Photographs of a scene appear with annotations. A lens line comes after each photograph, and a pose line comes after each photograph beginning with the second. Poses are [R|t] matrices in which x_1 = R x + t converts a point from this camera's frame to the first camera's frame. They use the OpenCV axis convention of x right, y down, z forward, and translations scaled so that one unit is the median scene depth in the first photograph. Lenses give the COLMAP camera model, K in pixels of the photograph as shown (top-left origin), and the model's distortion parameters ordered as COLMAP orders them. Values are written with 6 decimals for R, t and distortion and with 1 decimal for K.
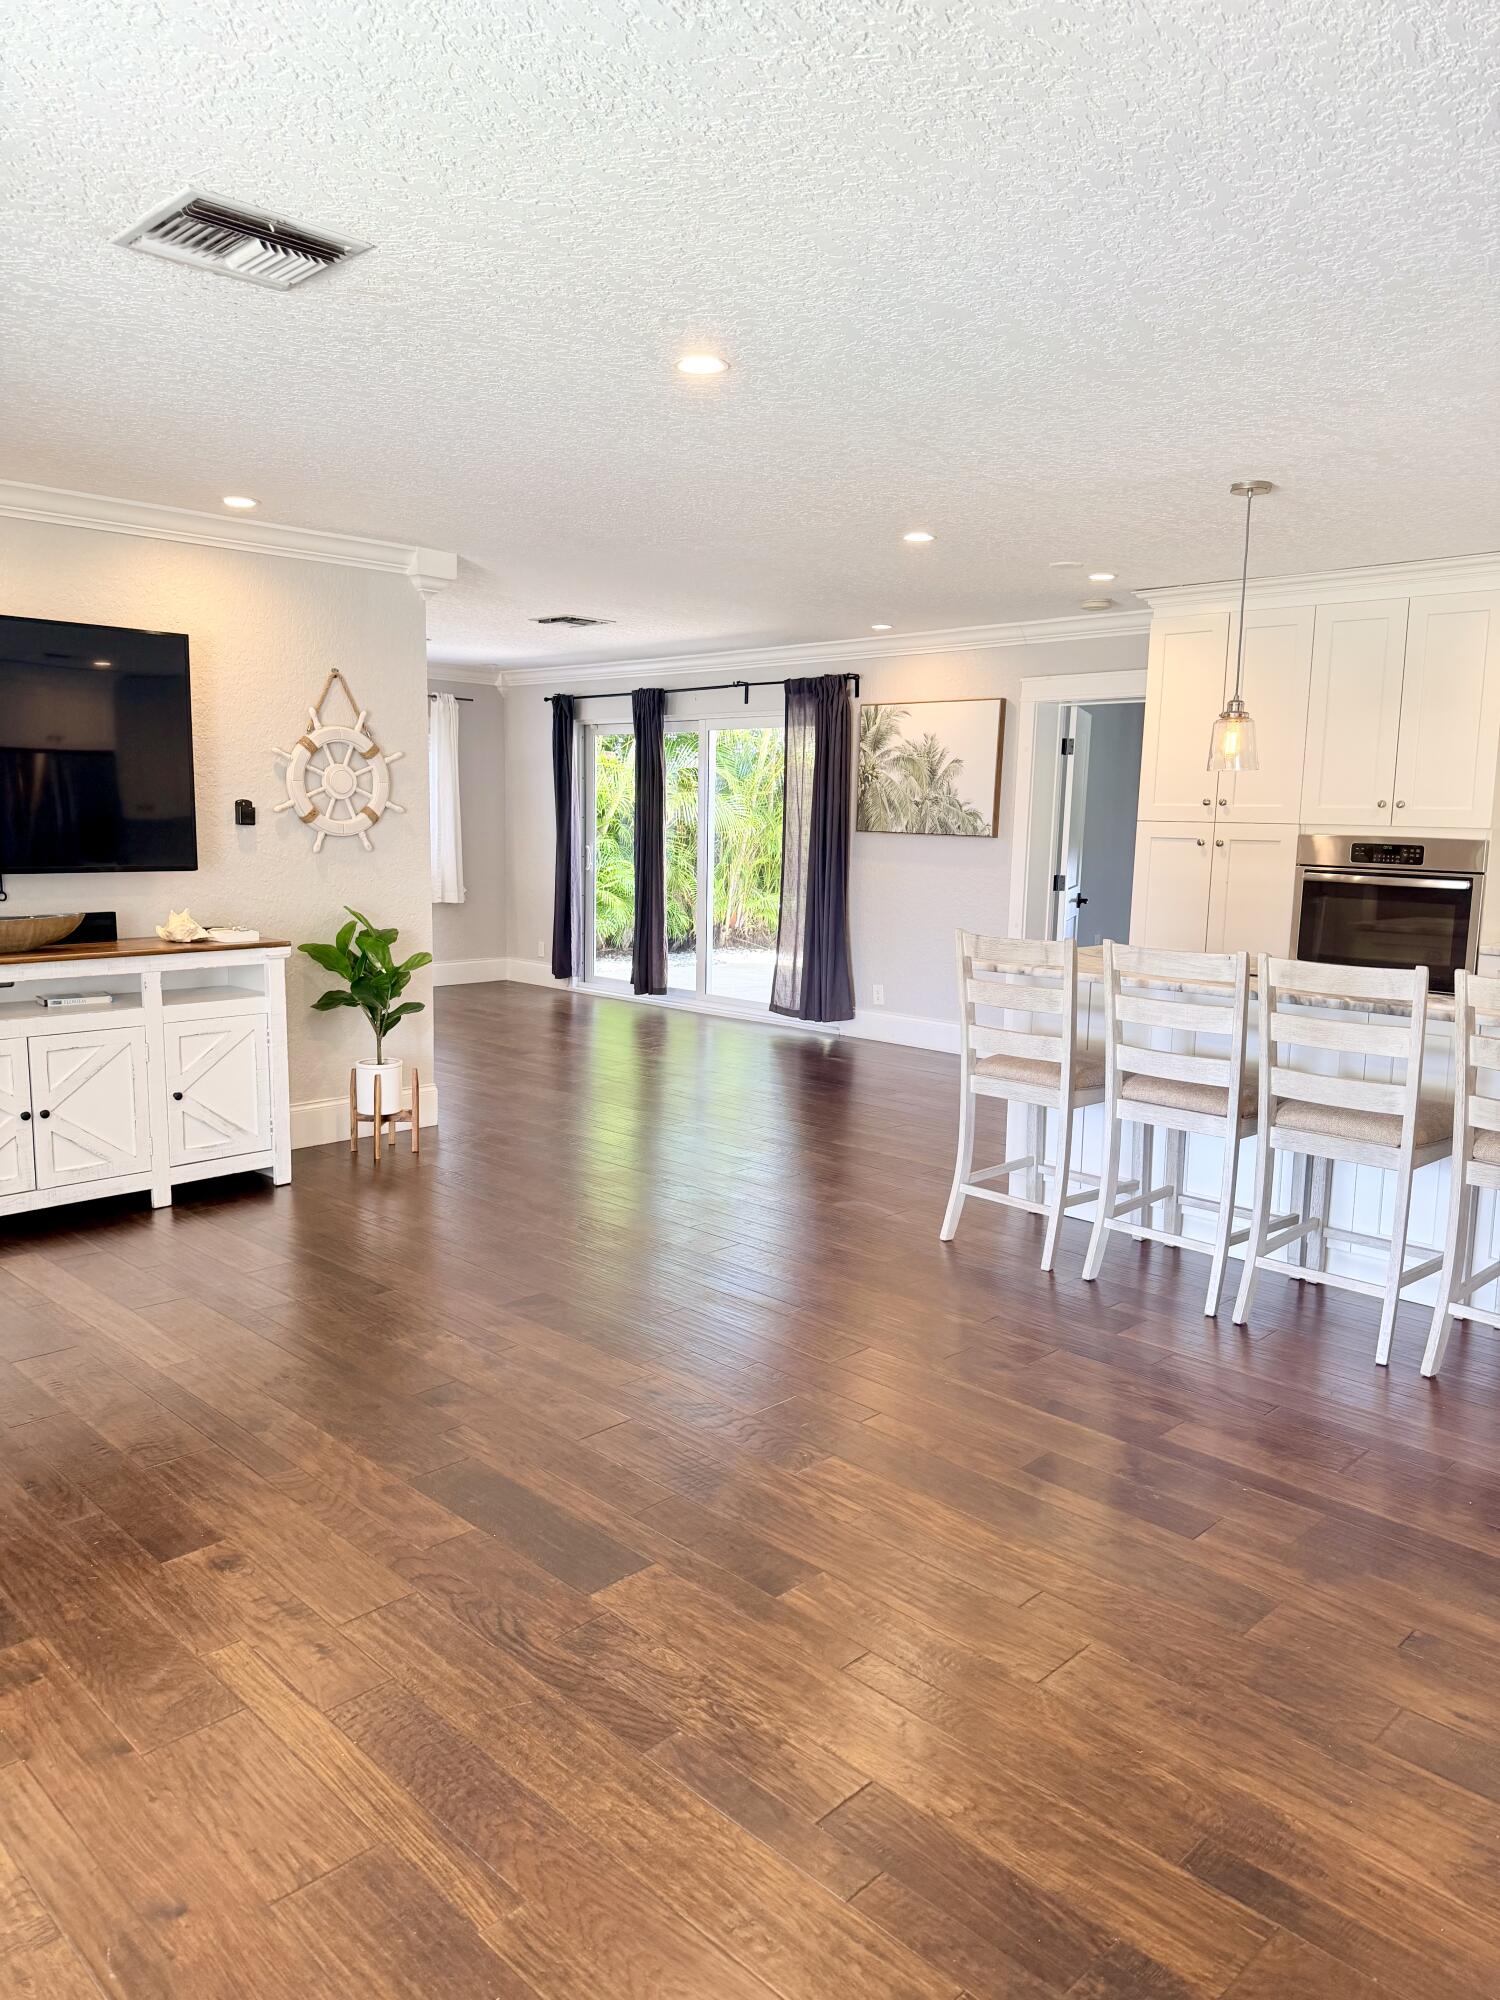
lens RADIAL K [[1399.4, 0, 750.0], [0, 1399.4, 1000.0], [0, 0, 1]] dist [0.132845, -0.182920]
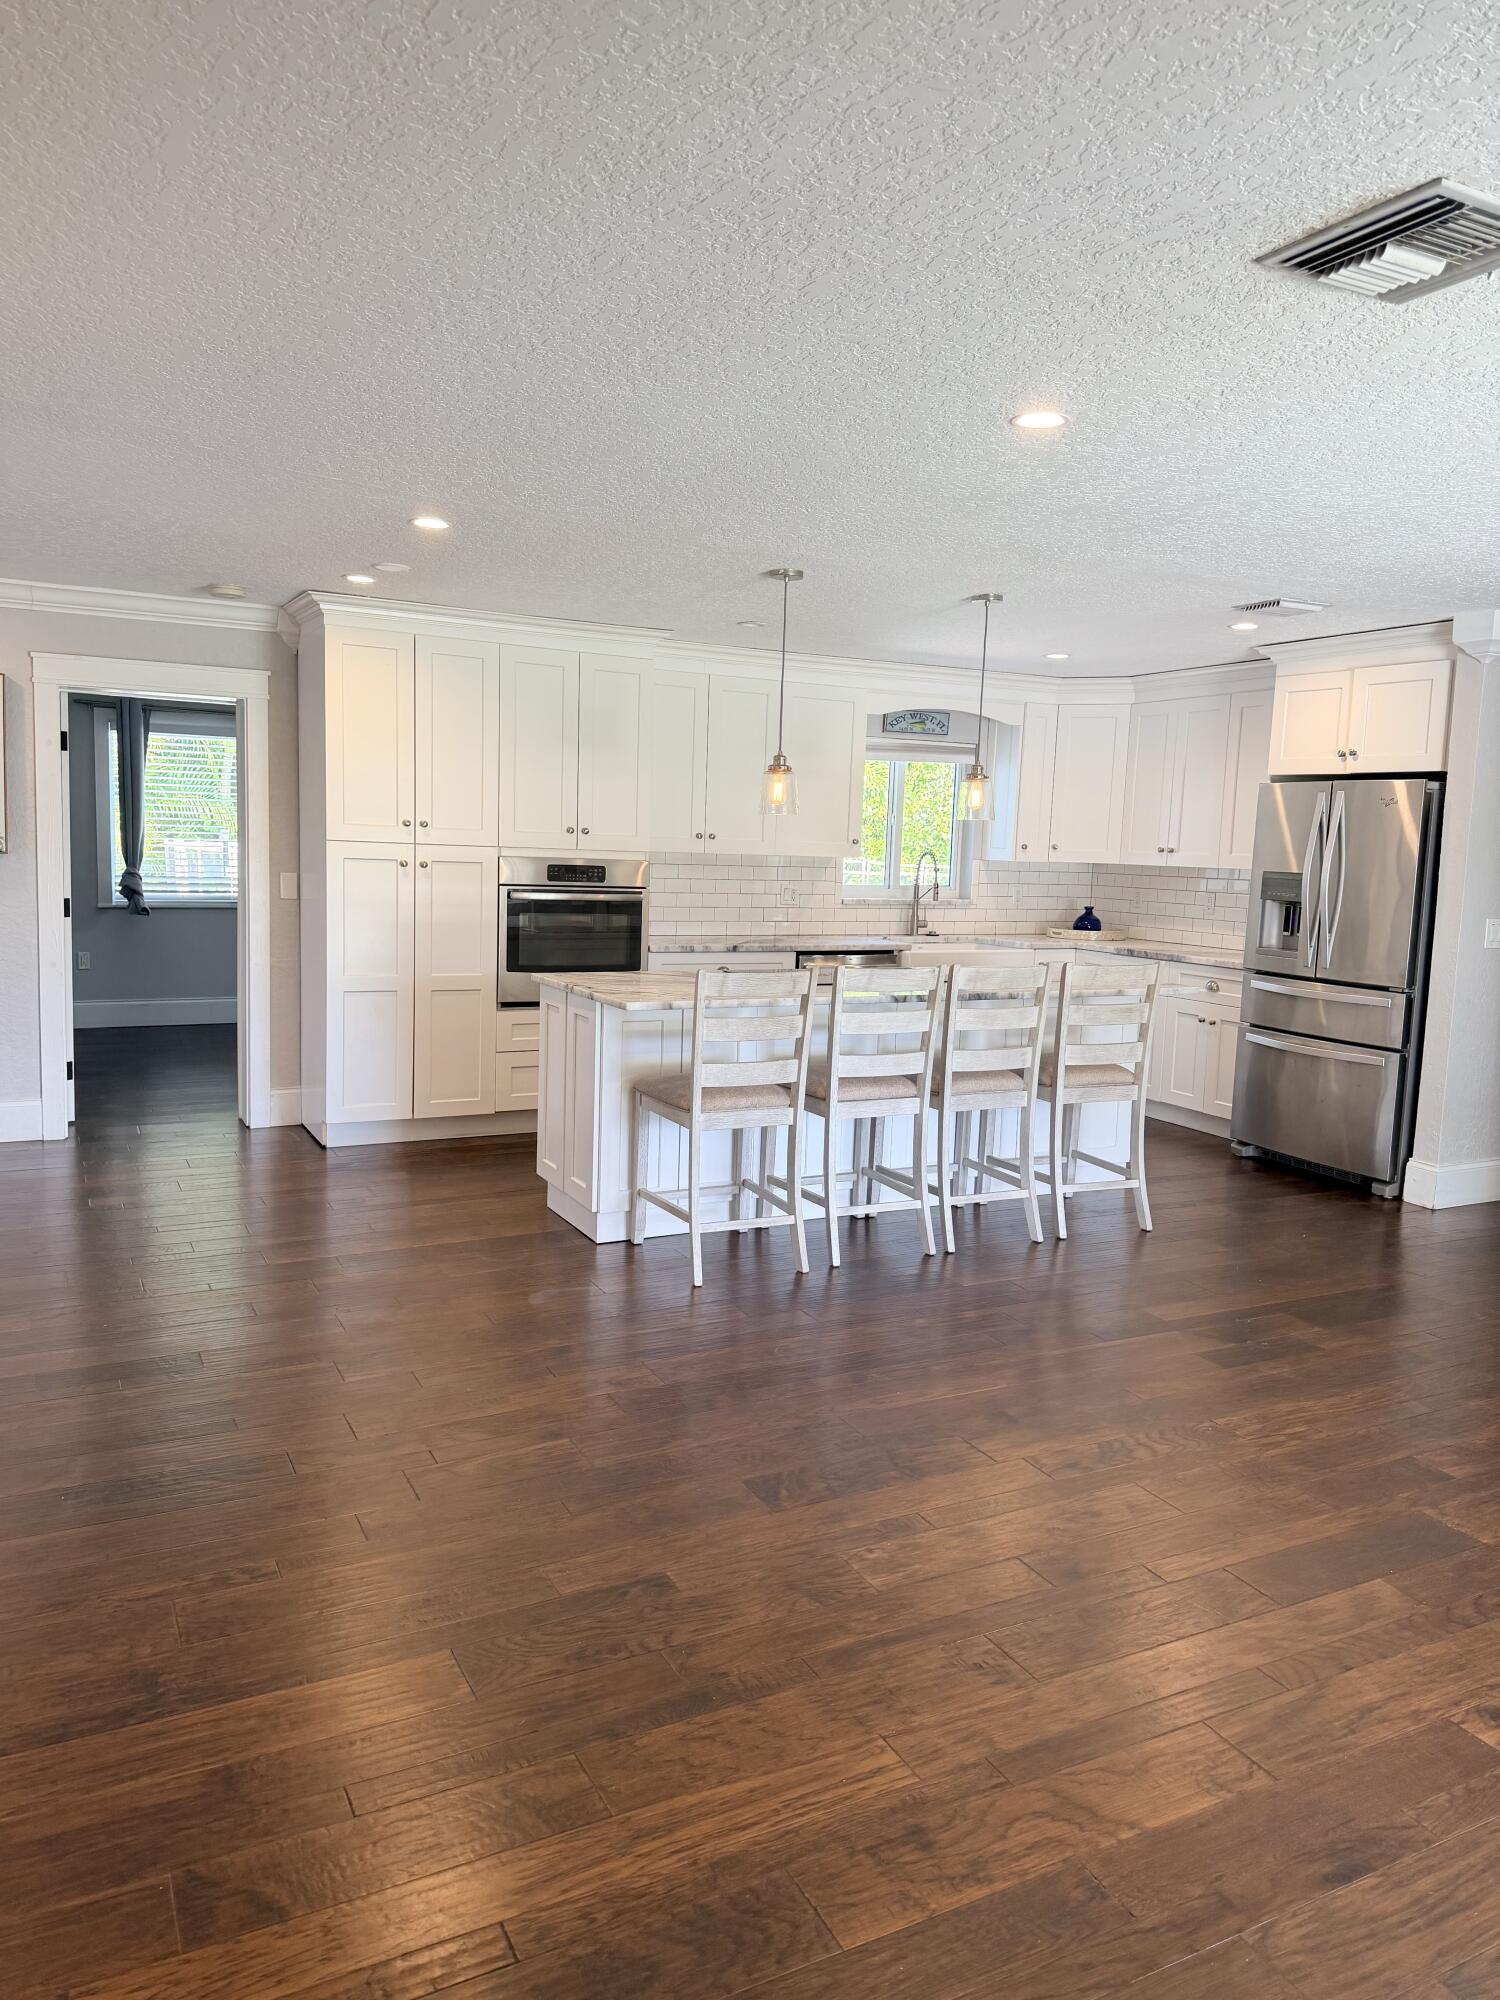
lens RADIAL K [[1399.4, 0, 750.0], [0, 1399.4, 1000.0], [0, 0, 1]] dist [0.132845, -0.182920]
pose [[0.296826, -0.117535, 0.947671, -0.756215], [0.098934, 0.990841, 0.091901, -0.113776], [-0.949793, 0.066479, 0.305735, 0.648704]]
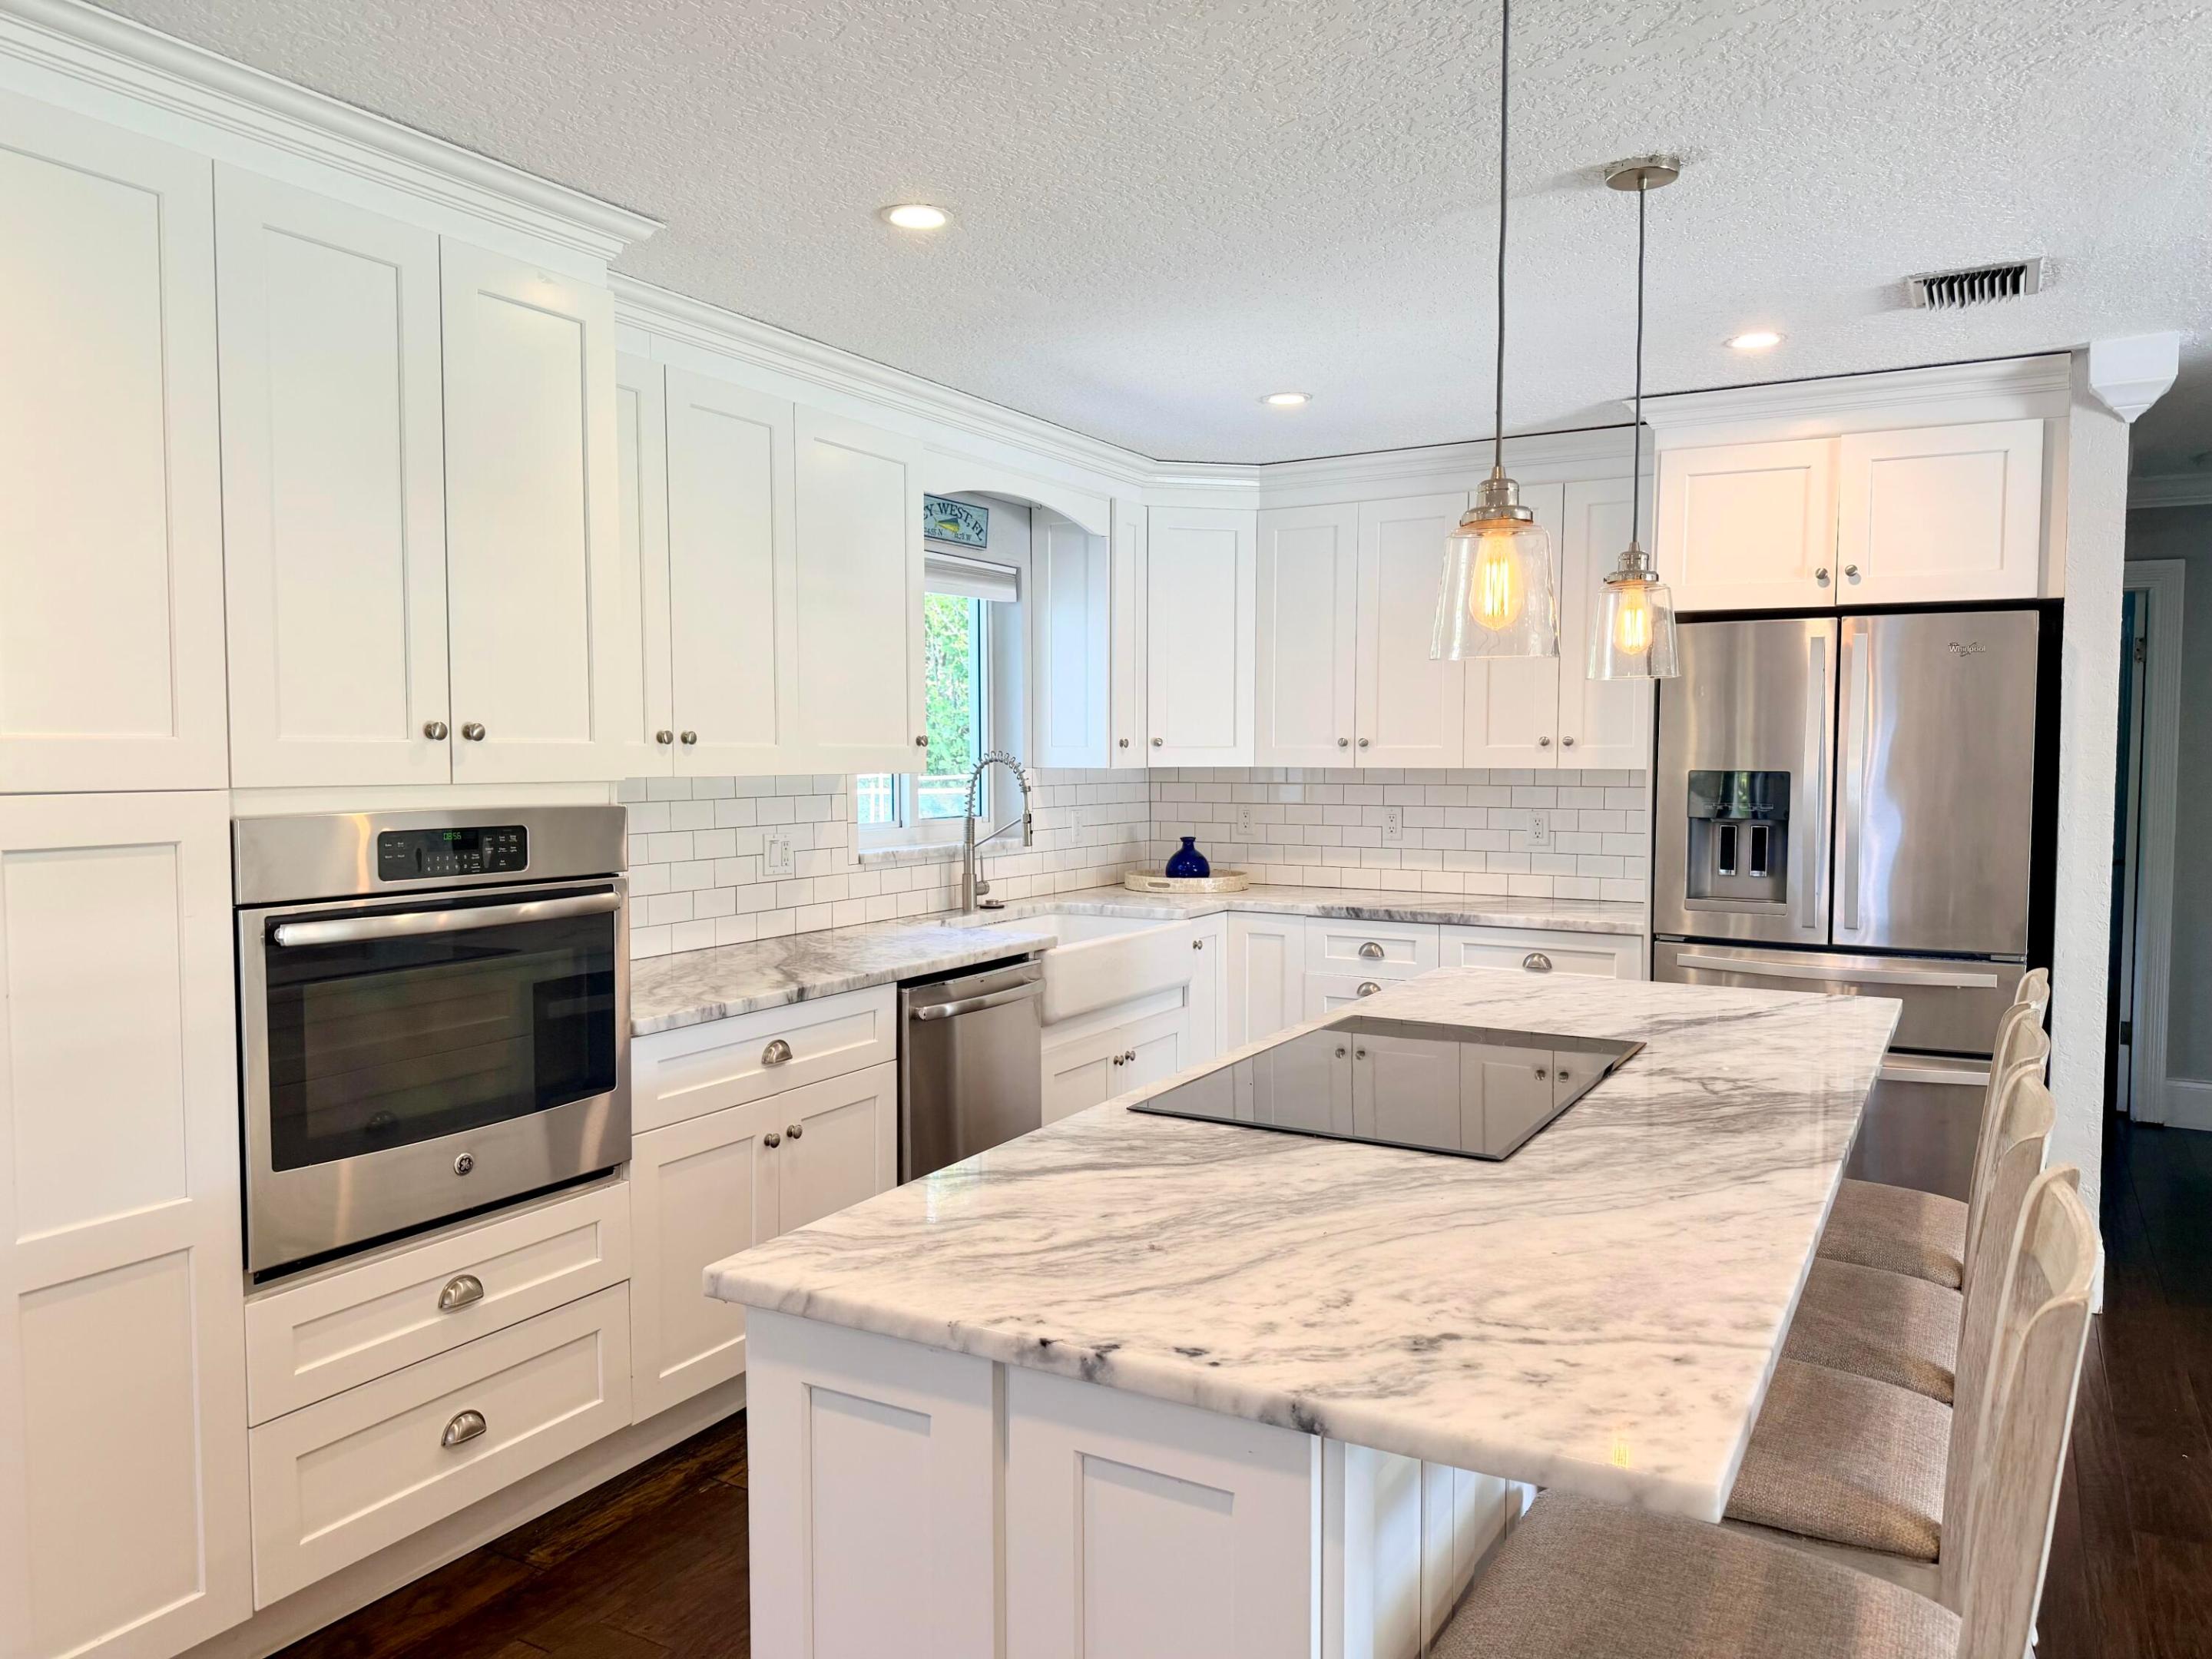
lens RADIAL K [[1547.7, 0, 1106.0], [0, 1547.7, 829.5], [0, 0, 1]] dist [0.132845, -0.182920]
pose [[-0.286796, -0.066849, 0.955656, -0.047746], [0.121996, 0.986892, 0.105645, -0.166491], [-0.950192, 0.146885, -0.274882, 1.176929]]
